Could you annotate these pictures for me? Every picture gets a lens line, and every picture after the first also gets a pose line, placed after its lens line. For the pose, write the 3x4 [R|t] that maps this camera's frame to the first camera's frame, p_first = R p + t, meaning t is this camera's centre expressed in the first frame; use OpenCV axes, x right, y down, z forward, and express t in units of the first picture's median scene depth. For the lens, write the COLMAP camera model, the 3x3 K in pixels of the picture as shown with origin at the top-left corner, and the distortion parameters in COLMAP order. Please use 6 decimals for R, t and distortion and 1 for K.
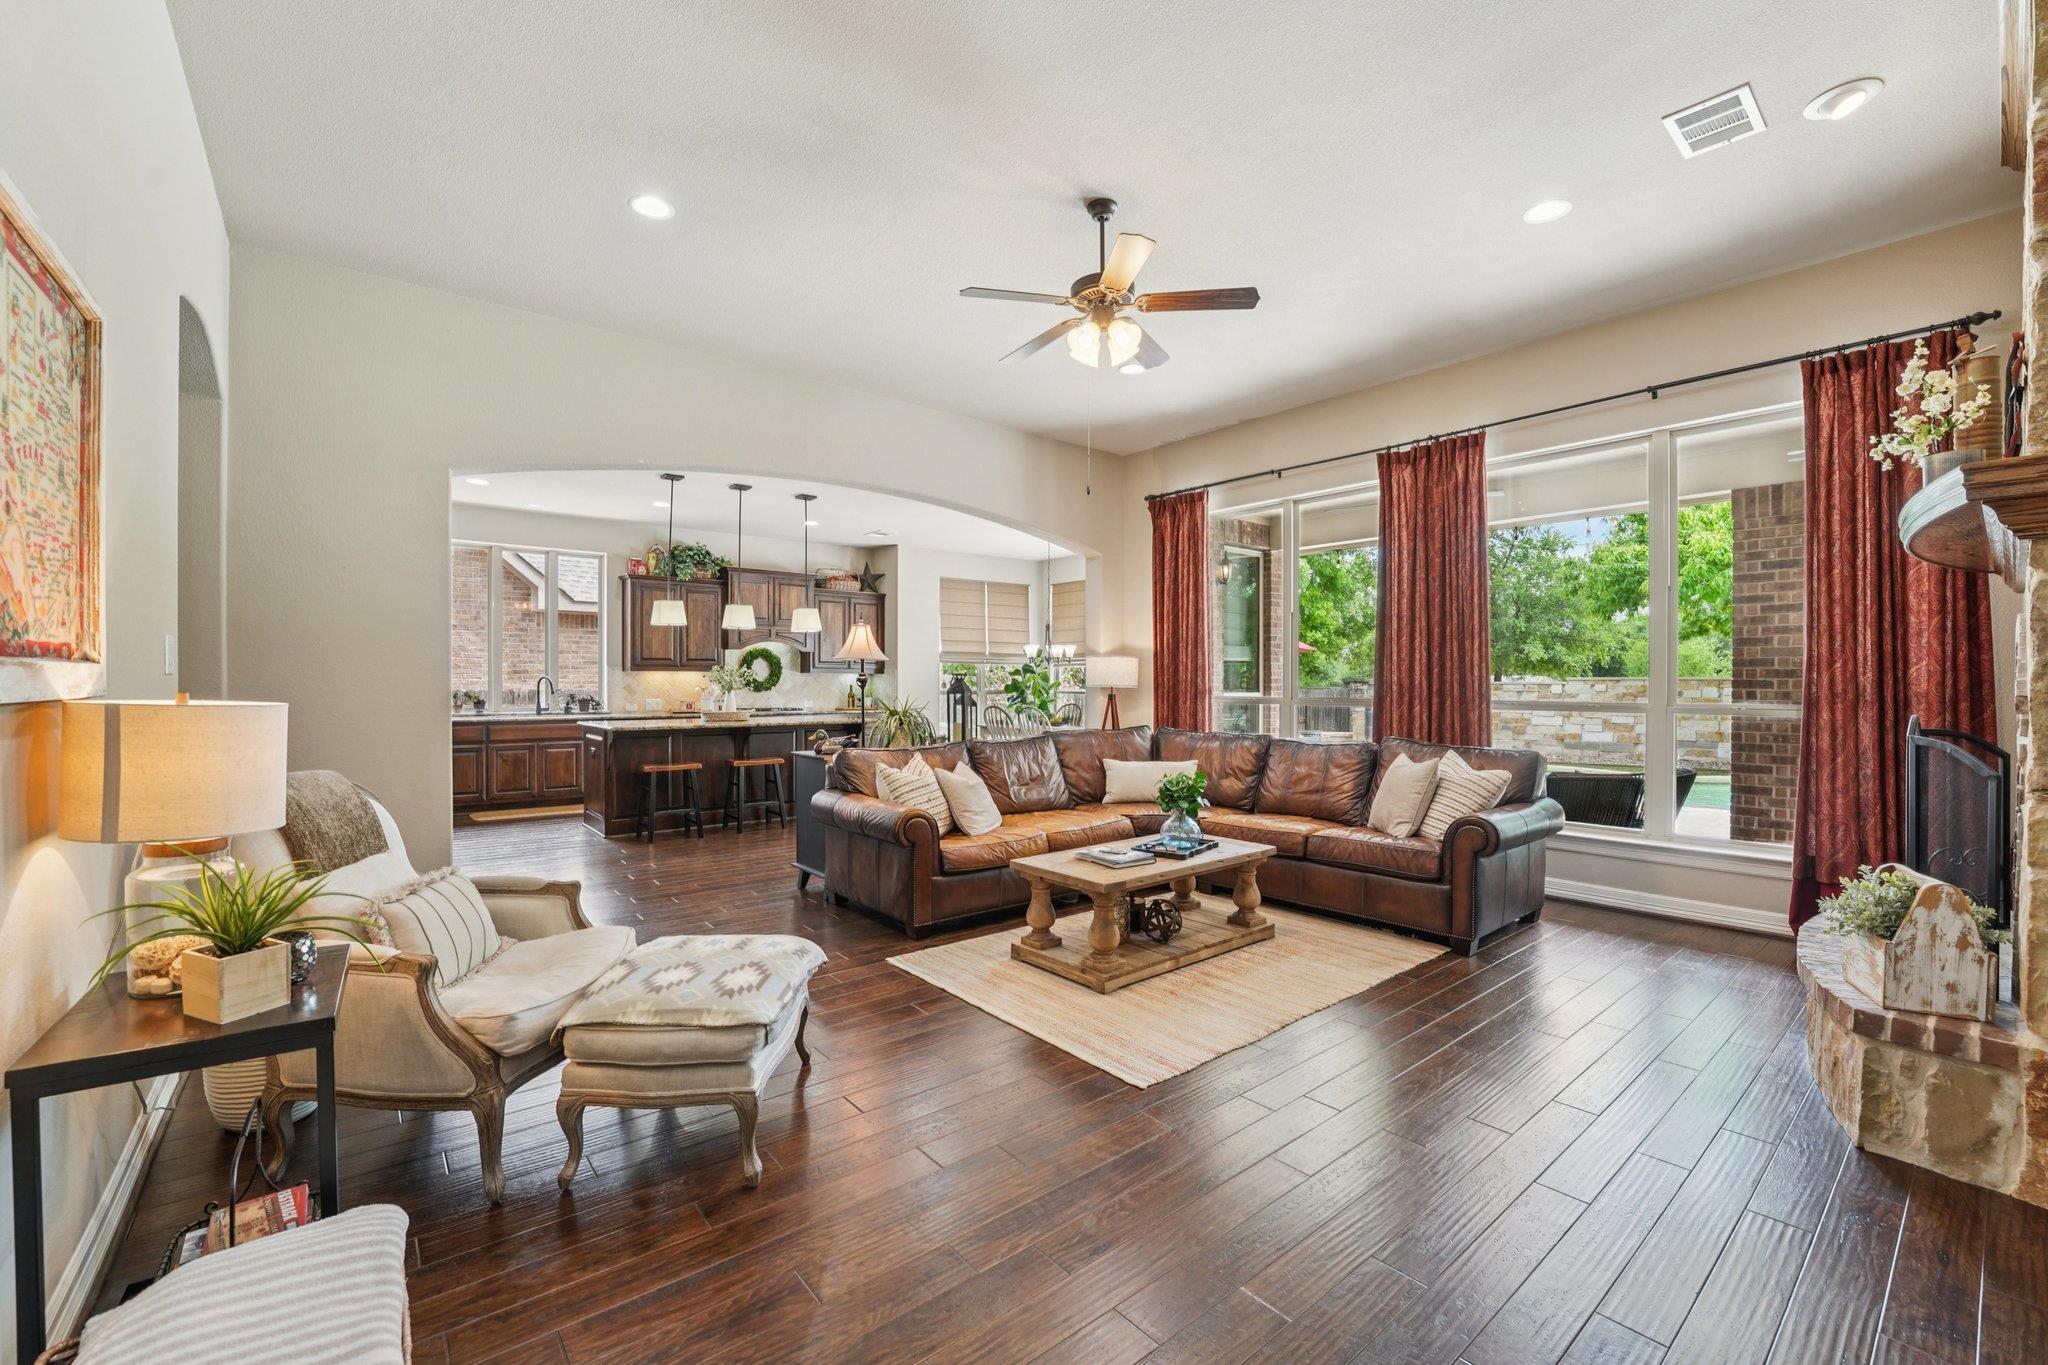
lens RADIAL K [[818.7, 0, 1005.8], [0, 818.7, 686.5], [0, 0, 1]] dist [-0.013938, 0.000107]
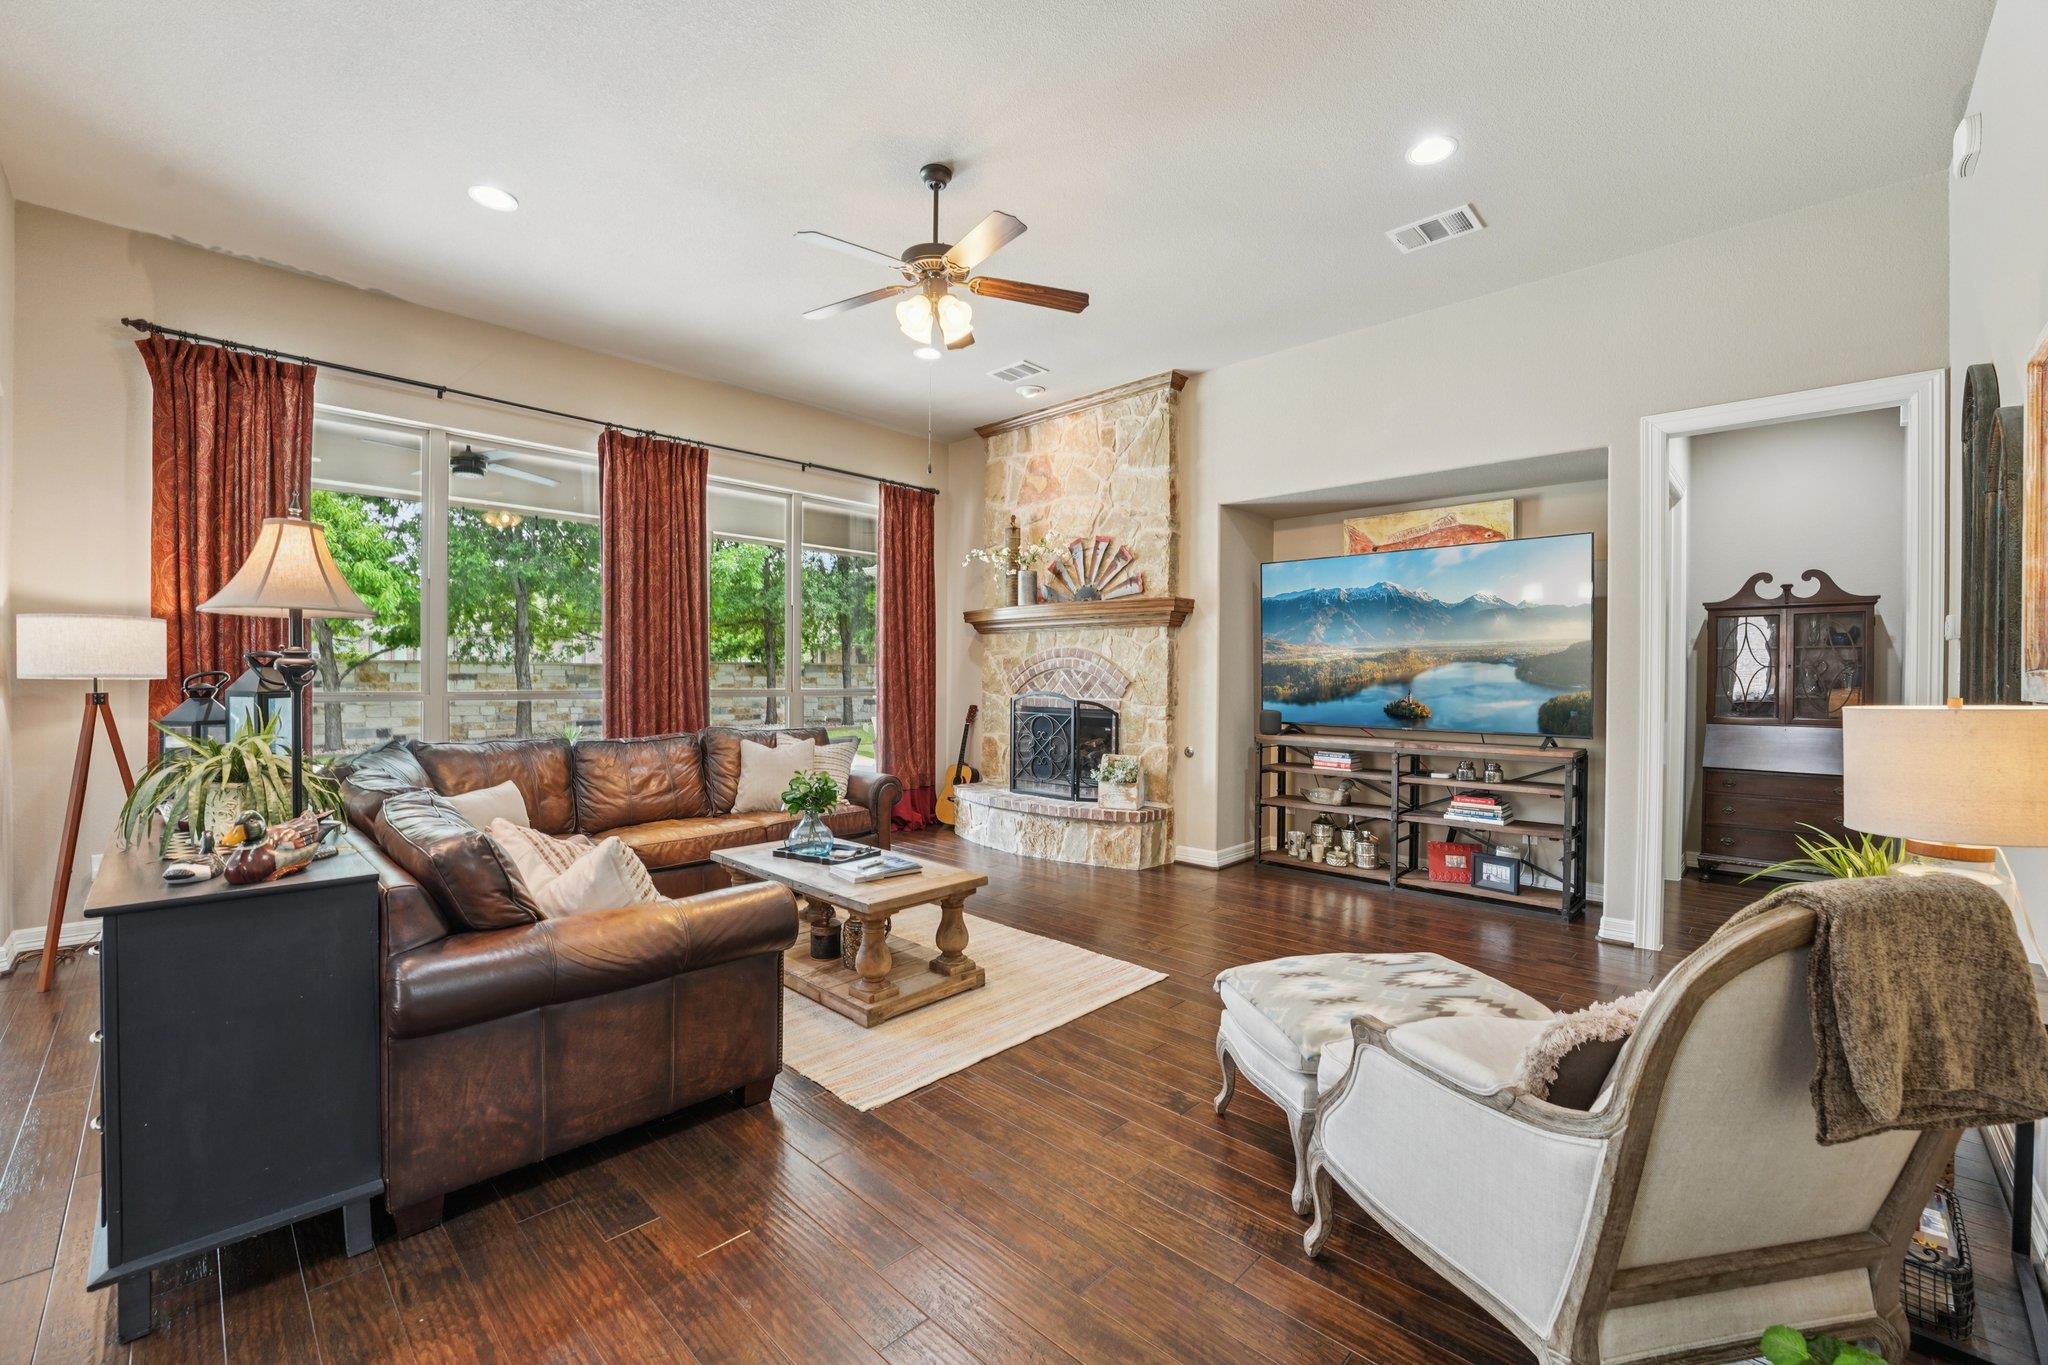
lens RADIAL K [[833.0, 0, 1013.4], [0, 833.0, 681.1], [0, 0, 1]] dist [-0.035286, 0.004800]
pose [[-0.115165, -0.005066, 0.993333, -0.558069], [-0.005607, 0.999974, 0.004450, -0.002954], [-0.993331, -0.005057, -0.115191, 0.672132]]
